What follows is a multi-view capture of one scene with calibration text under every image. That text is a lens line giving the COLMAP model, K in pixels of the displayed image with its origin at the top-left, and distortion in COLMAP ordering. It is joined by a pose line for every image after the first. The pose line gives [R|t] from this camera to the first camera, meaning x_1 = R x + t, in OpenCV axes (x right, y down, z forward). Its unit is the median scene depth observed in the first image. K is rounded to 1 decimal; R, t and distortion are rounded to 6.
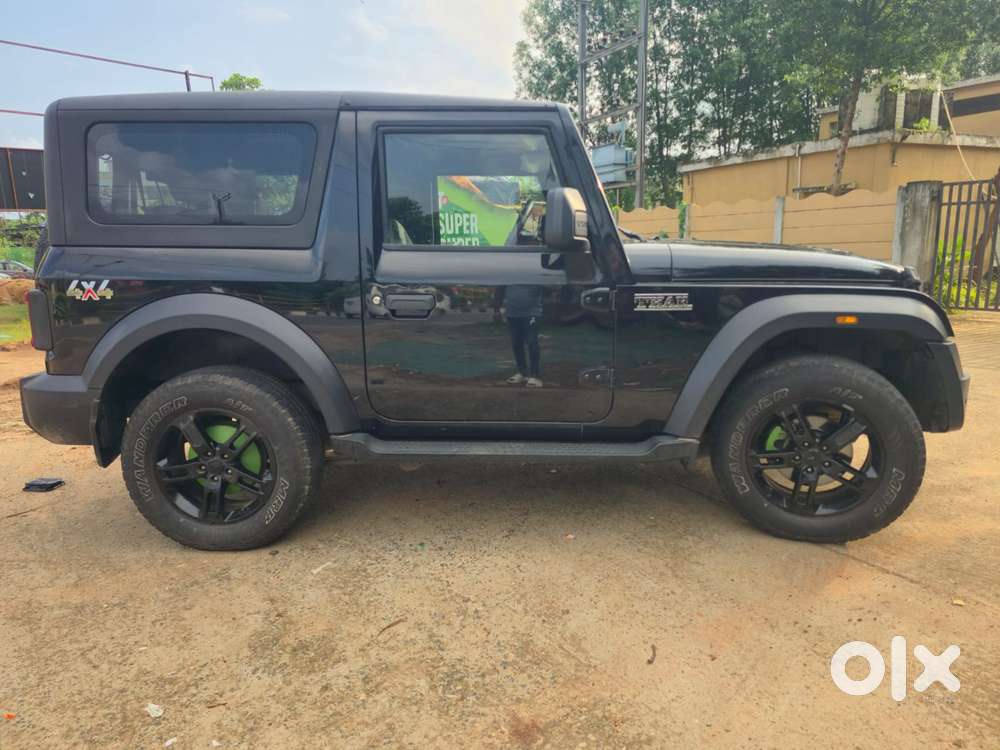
lens RADIAL K [[658.5, 0, 512.4], [0, 658.5, 381.8], [0, 0, 1]] dist [0.052344, -0.047431]
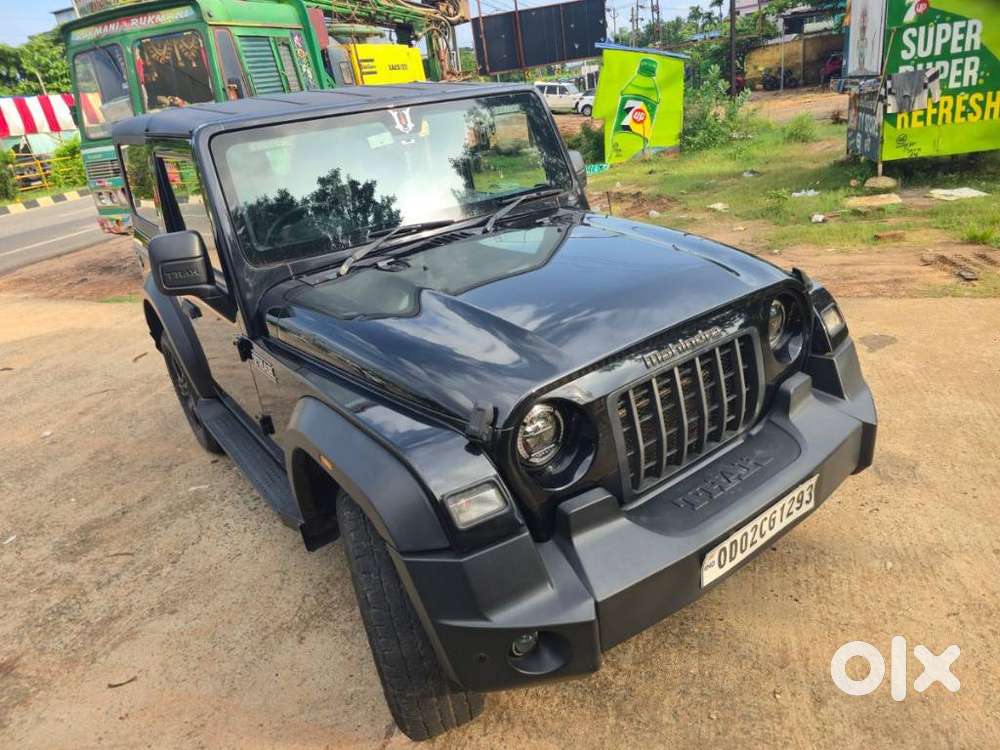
lens RADIAL K [[658.5, 0, 501.4], [0, 658.5, 373.1], [0, 0, 1]] dist [0.052344, -0.047431]
pose [[0.605746, 0.262490, -0.751113, 0.252275], [-0.046786, 0.954132, 0.295707, -0.090487], [0.794281, -0.143982, 0.590242, 0.171651]]
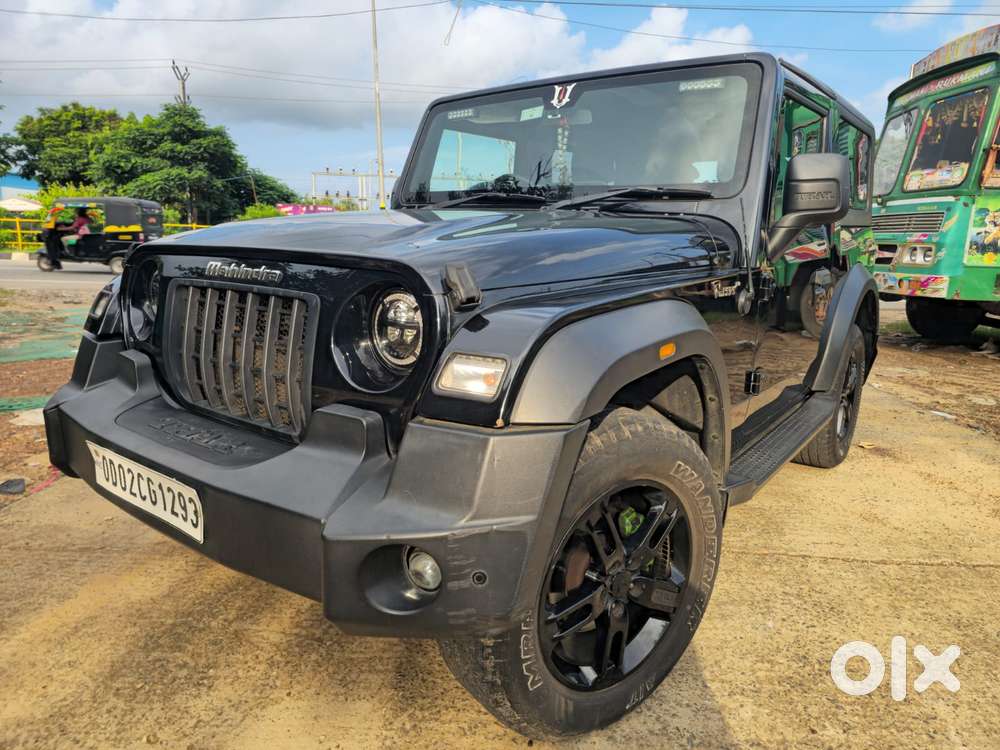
lens RADIAL K [[658.5, 0, 500.7], [0, 658.5, 371.7], [0, 0, 1]] dist [0.052344, -0.047431]
pose [[-0.589238, 0.163822, -0.791177, 0.238853], [-0.177311, 0.929138, 0.324443, -0.087020], [0.788263, 0.331458, -0.518436, 0.434996]]
